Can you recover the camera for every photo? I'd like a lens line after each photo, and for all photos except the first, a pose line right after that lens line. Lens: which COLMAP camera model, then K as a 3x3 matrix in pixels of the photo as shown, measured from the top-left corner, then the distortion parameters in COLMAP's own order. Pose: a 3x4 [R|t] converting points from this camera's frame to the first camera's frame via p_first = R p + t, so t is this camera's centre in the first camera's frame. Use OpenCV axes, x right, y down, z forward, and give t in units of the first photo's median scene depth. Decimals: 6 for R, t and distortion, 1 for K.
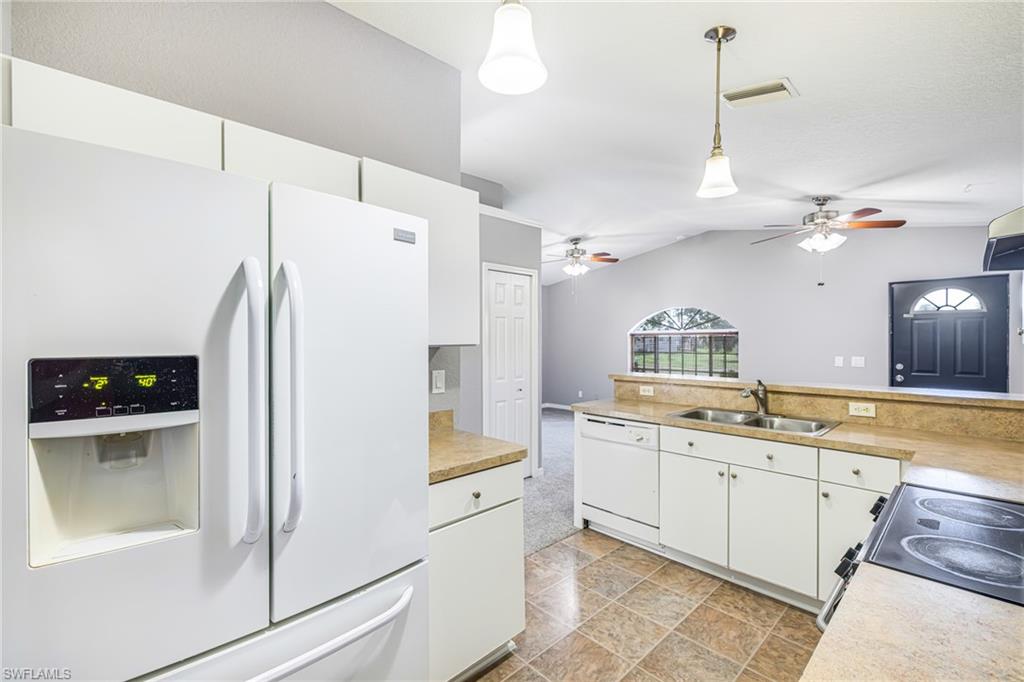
lens RADIAL K [[450.2, 0, 511.3], [0, 450.2, 342.7], [0, 0, 1]] dist [0.002283, 0.000206]
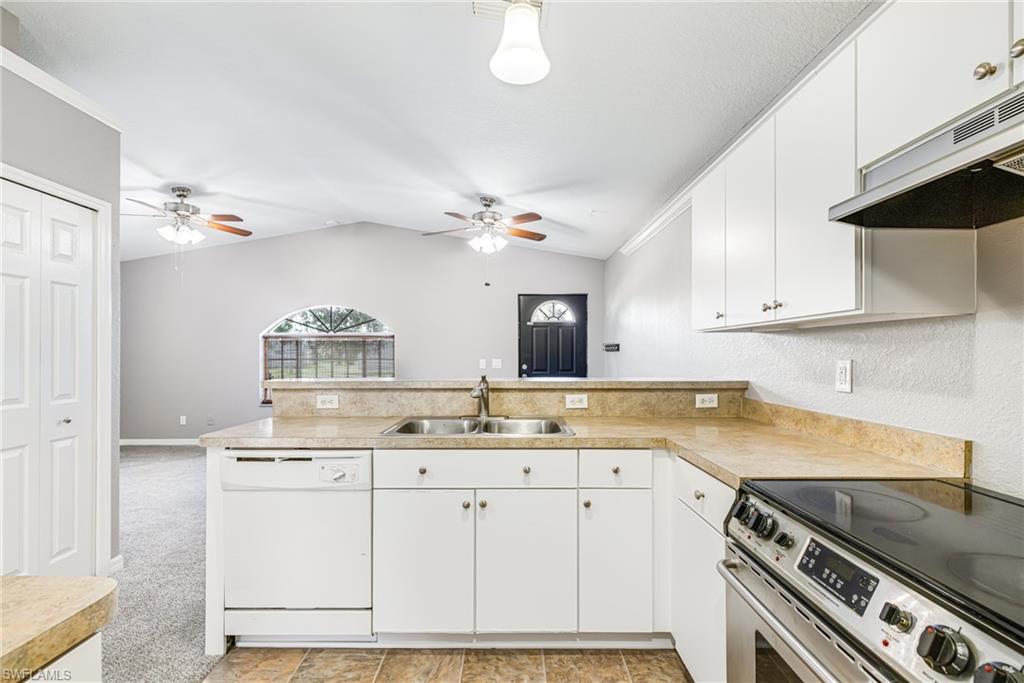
lens RADIAL K [[450.2, 0, 512.6], [0, 450.2, 353.4], [0, 0, 1]] dist [0.002283, 0.000206]
pose [[0.691774, 0.002872, 0.722109, -0.000907], [0.003856, 0.999963, -0.007671, 0.033413], [-0.722104, 0.008092, 0.691737, 0.272904]]
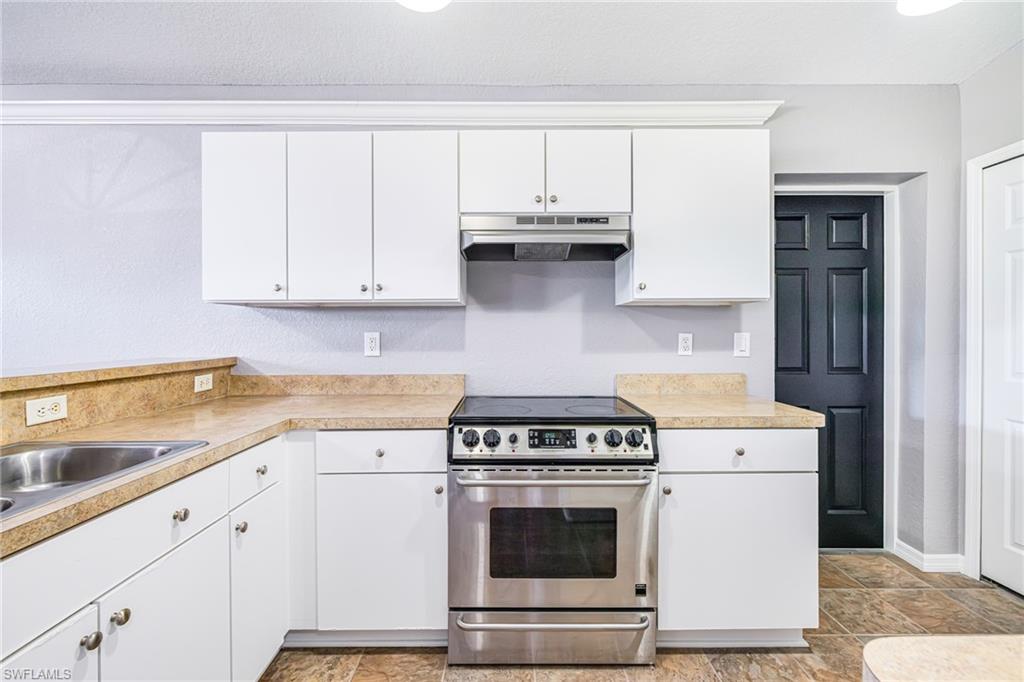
lens RADIAL K [[450.2, 0, 511.0], [0, 450.2, 335.2], [0, 0, 1]] dist [0.002283, 0.000206]
pose [[-0.727108, 0.000113, 0.686523, 0.002595], [0.009984, 0.999896, 0.010409, 0.036787], [-0.686451, 0.014422, -0.727033, 0.627485]]
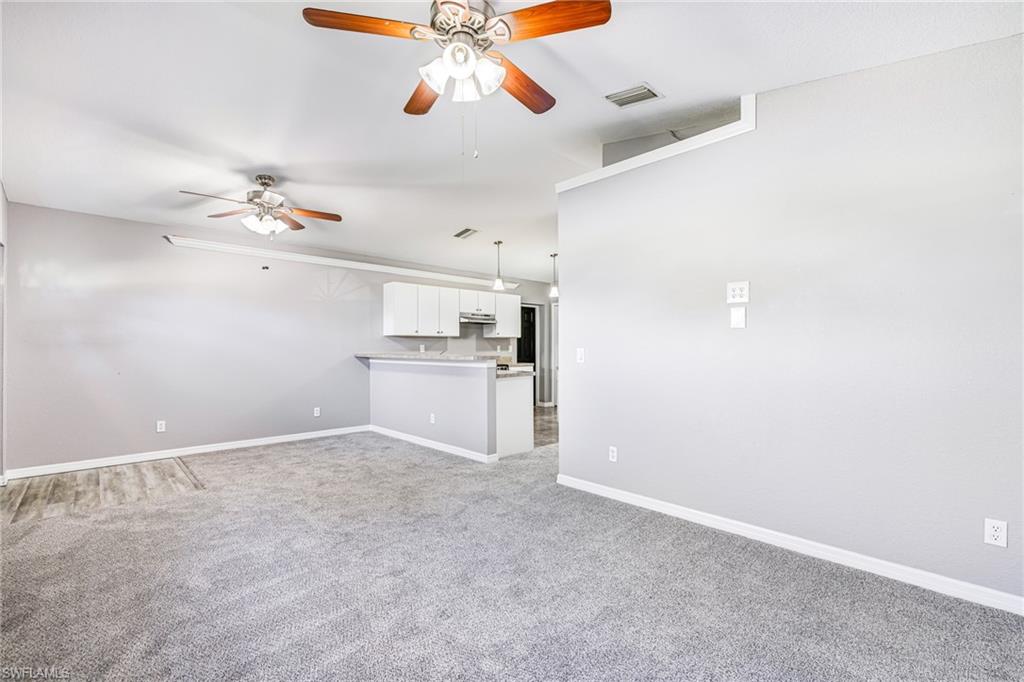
lens RADIAL K [[450.2, 0, 509.2], [0, 450.2, 343.0], [0, 0, 1]] dist [0.002283, 0.000206]
pose [[-0.999986, 0.002921, 0.004433, 0.169604], [0.002913, 0.999994, -0.001943, 0.033705], [-0.004439, -0.001930, -0.999988, 2.003043]]
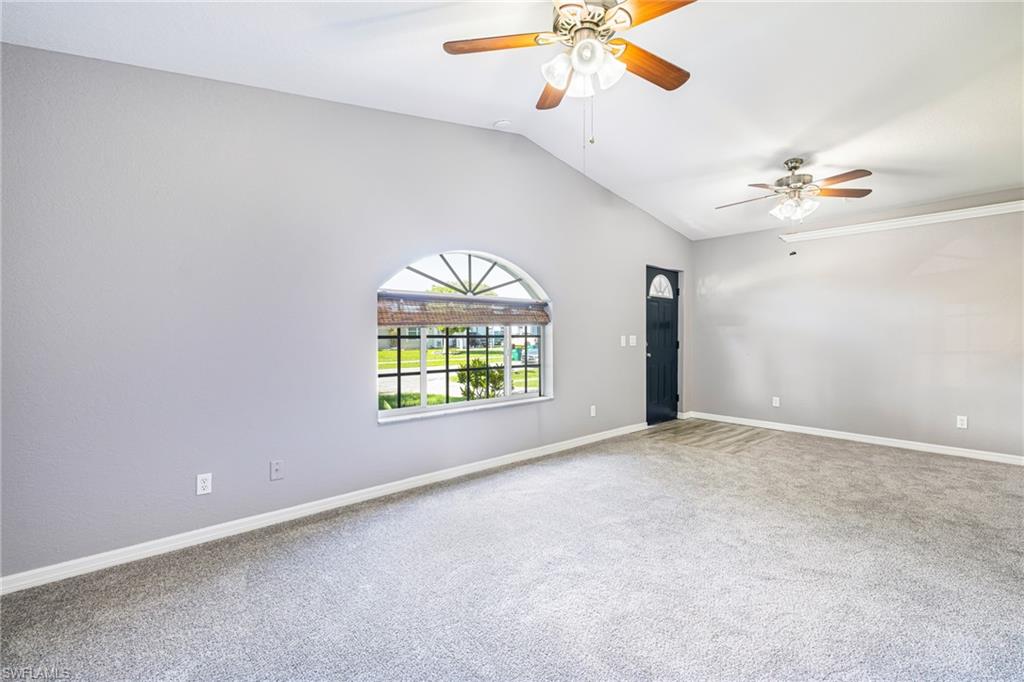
lens RADIAL K [[450.2, 0, 521.0], [0, 450.2, 338.4], [0, 0, 1]] dist [0.002283, 0.000206]
pose [[0.033484, -0.009015, 0.999399, -0.278917], [0.008040, 0.999929, 0.008751, 0.035040], [-0.999407, 0.007742, 0.033555, 1.578724]]
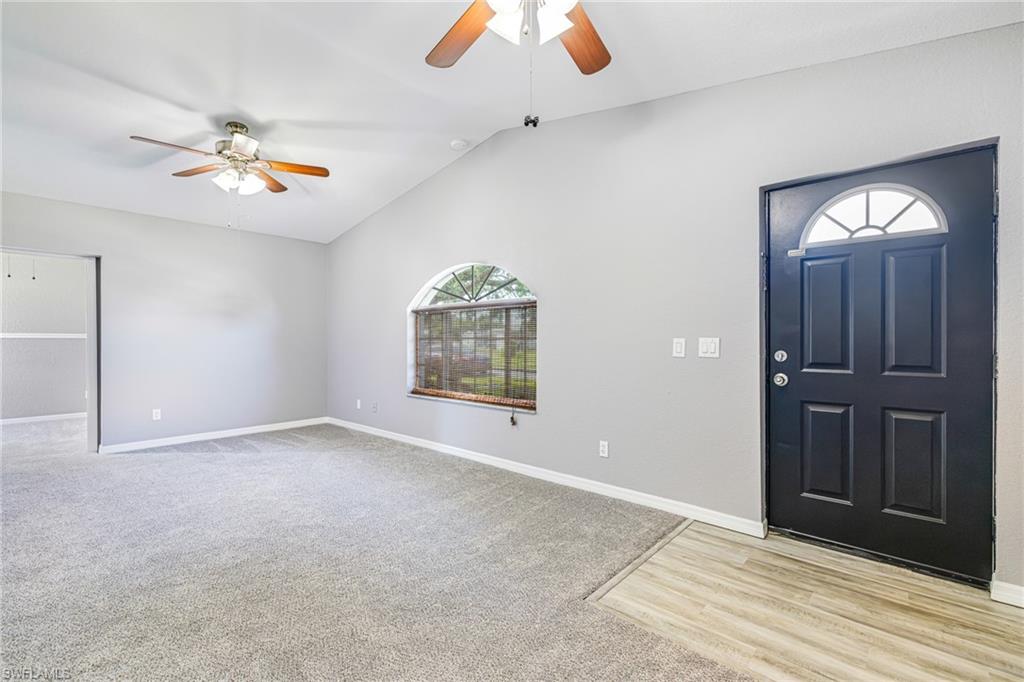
lens RADIAL K [[450.2, 0, 511.2], [0, 450.2, 338.6], [0, 0, 1]] dist [0.002283, 0.000206]
pose [[0.997414, 0.004180, 0.071748, 0.664602], [-0.003290, 0.999916, -0.012516, 0.051257], [-0.071795, 0.012248, 0.997344, 0.661484]]
